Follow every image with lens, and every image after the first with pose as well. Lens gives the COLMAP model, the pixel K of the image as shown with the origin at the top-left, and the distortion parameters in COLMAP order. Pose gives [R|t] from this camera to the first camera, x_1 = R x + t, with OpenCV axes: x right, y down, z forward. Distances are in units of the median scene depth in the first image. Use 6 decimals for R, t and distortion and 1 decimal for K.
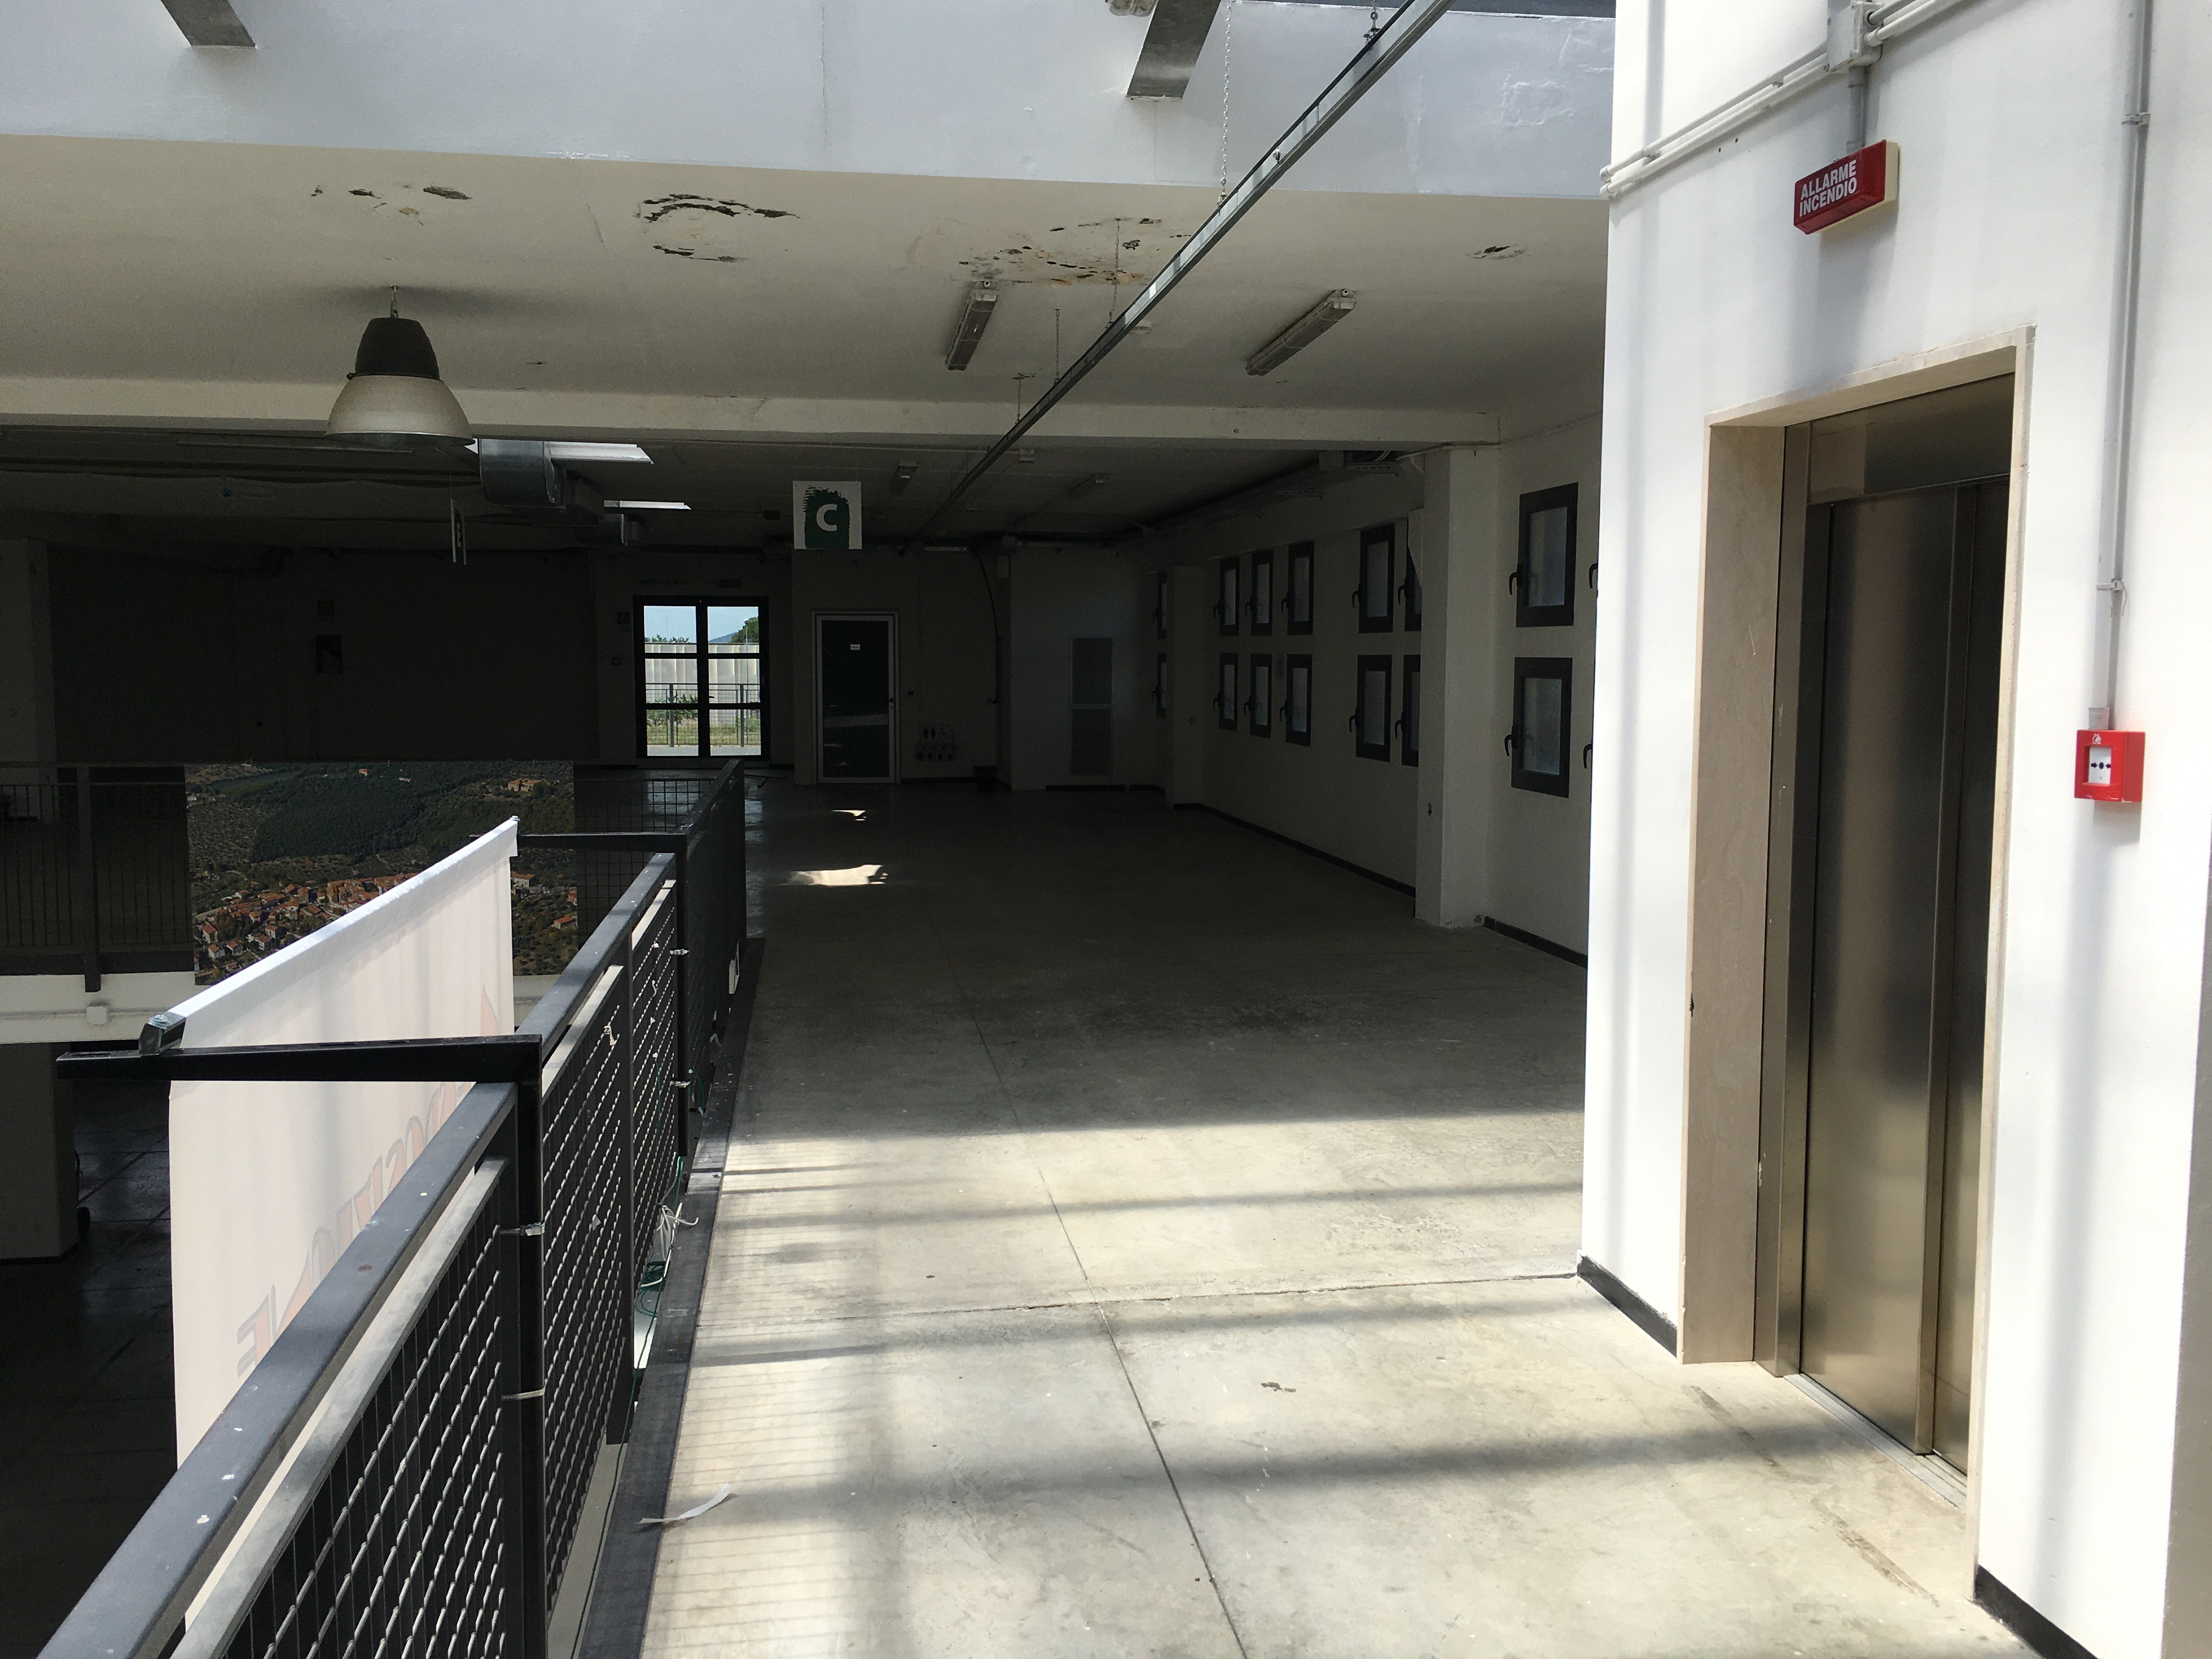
lens RADIAL K [[1887.3, 0, 1106.0], [0, 1887.3, 829.5], [0, 0, 1]] dist [0.022059, -0.007055]
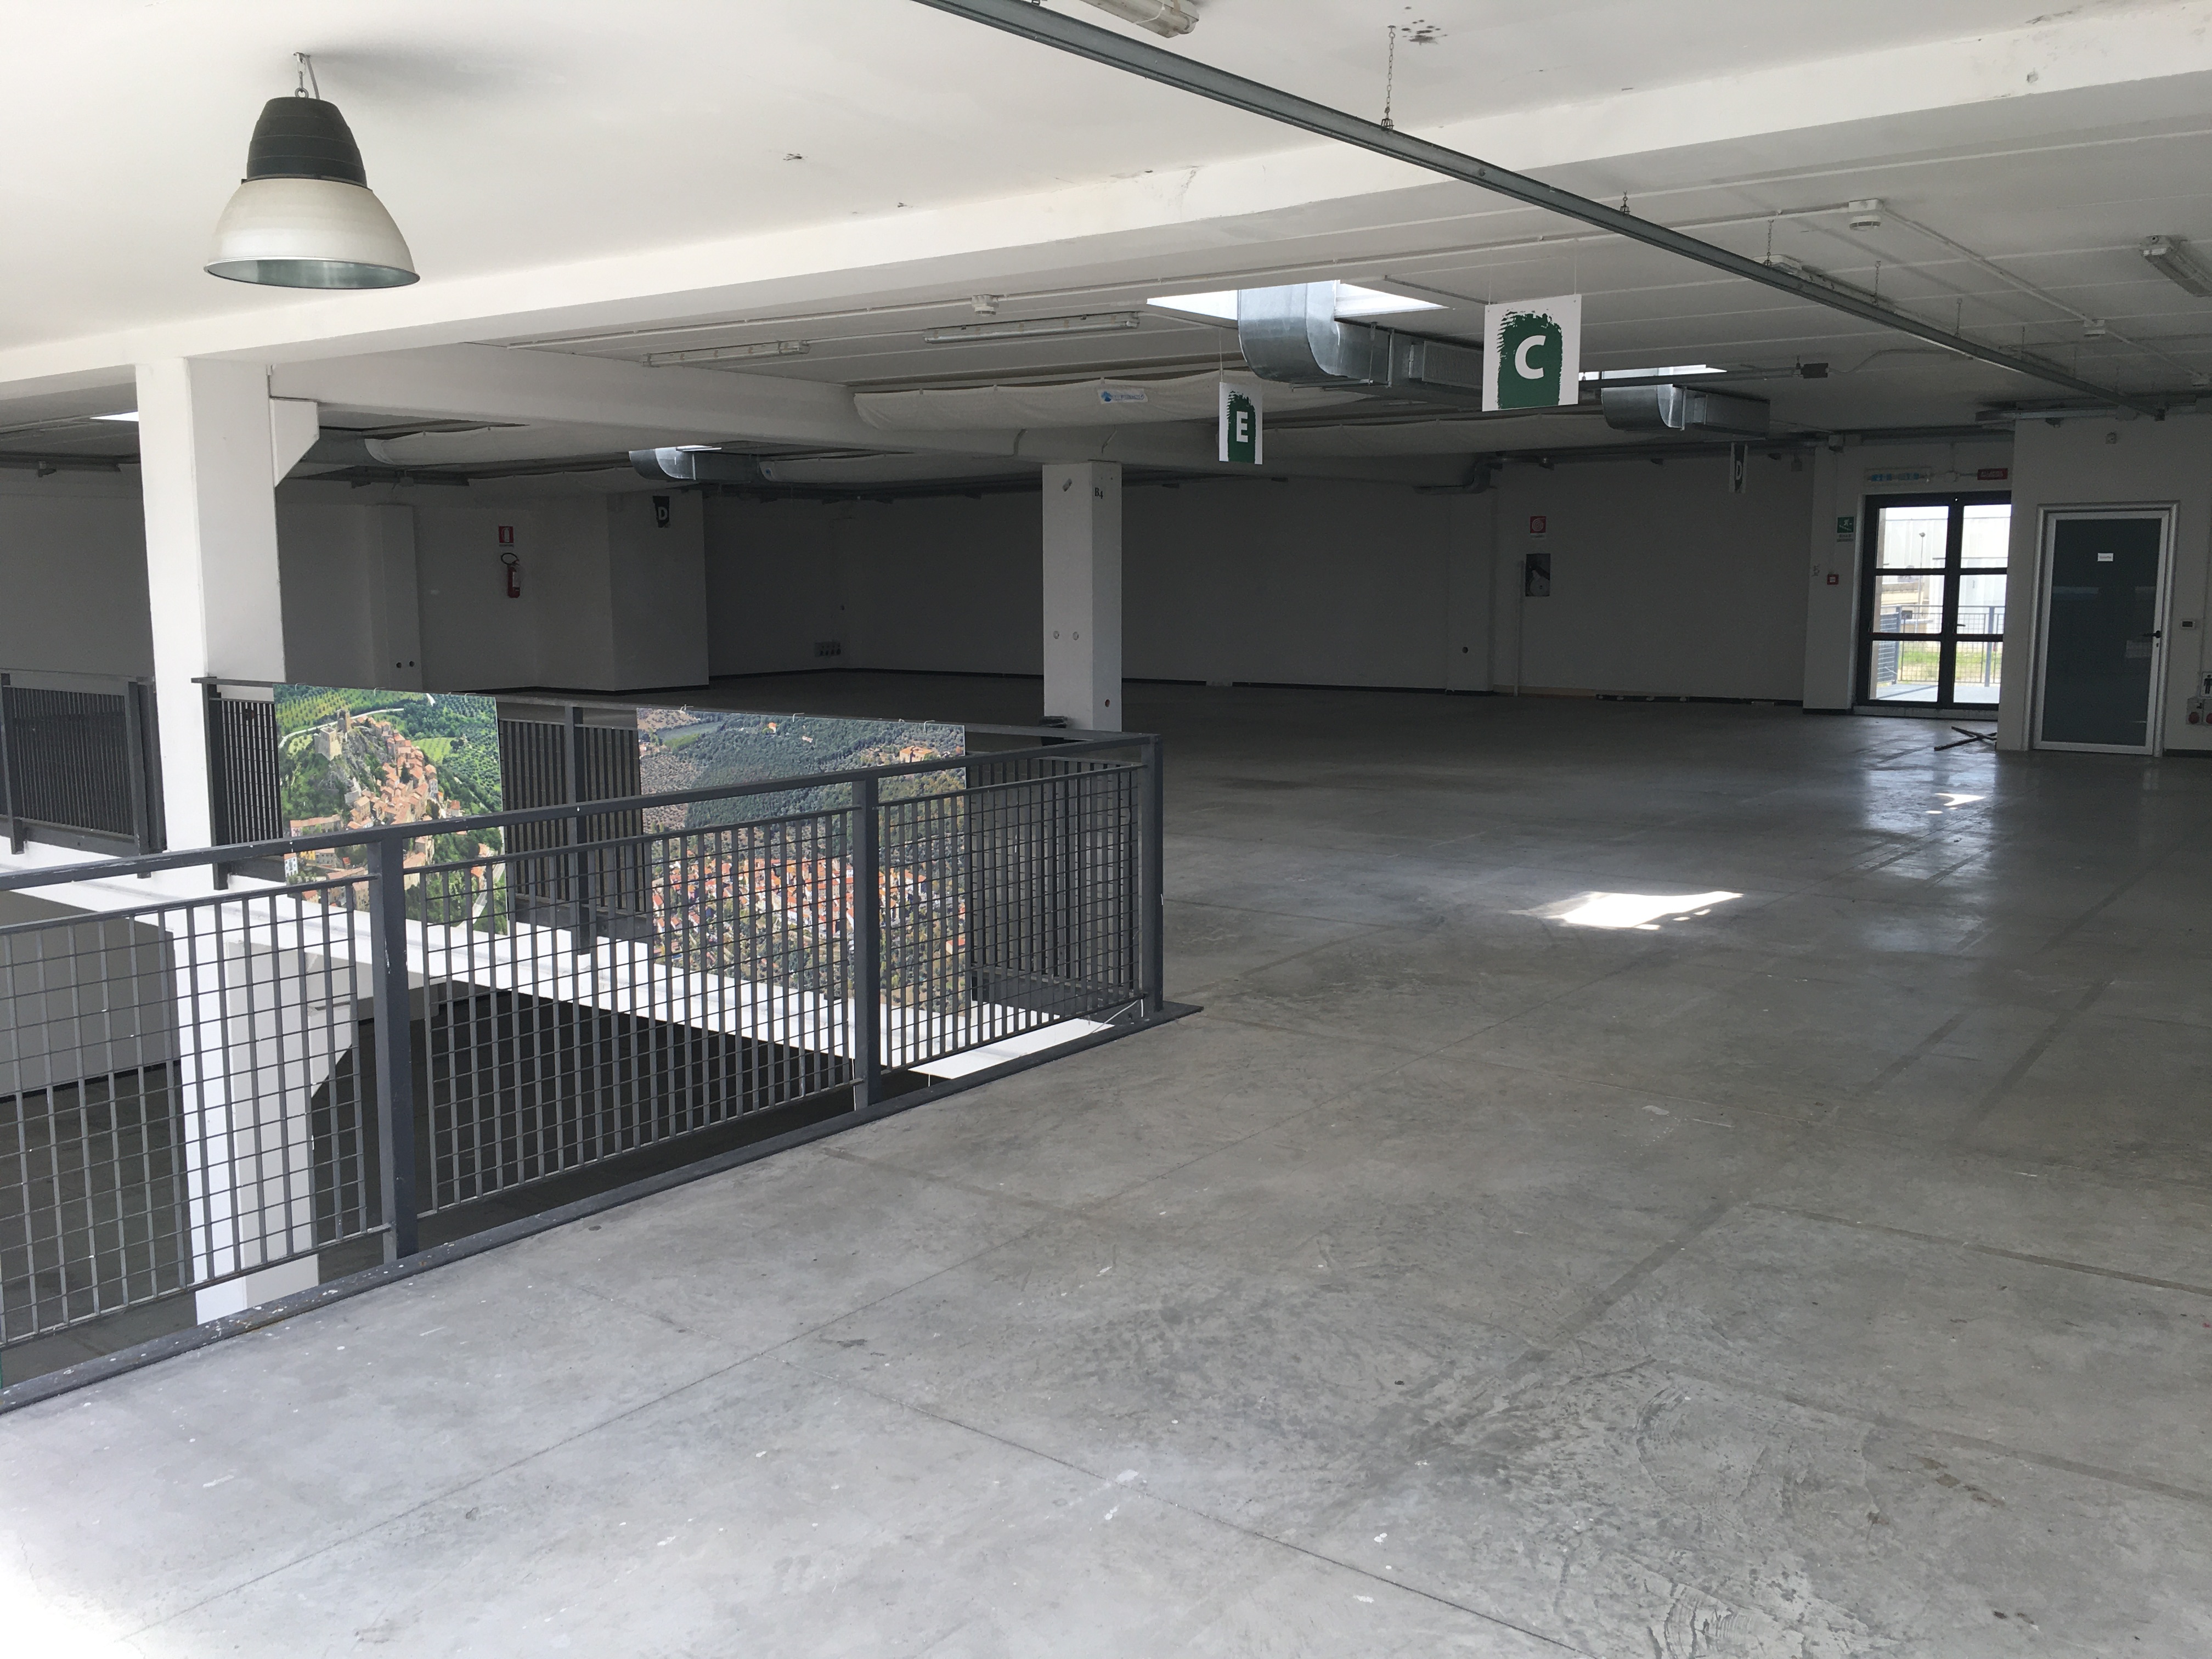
lens RADIAL K [[1887.3, 0, 1106.0], [0, 1887.3, 829.5], [0, 0, 1]] dist [0.022059, -0.007055]
pose [[0.685602, 0.090222, -0.722364, 0.120127], [-0.059093, 0.995913, 0.068302, -0.021159], [0.725574, -0.004141, 0.688132, 0.234433]]
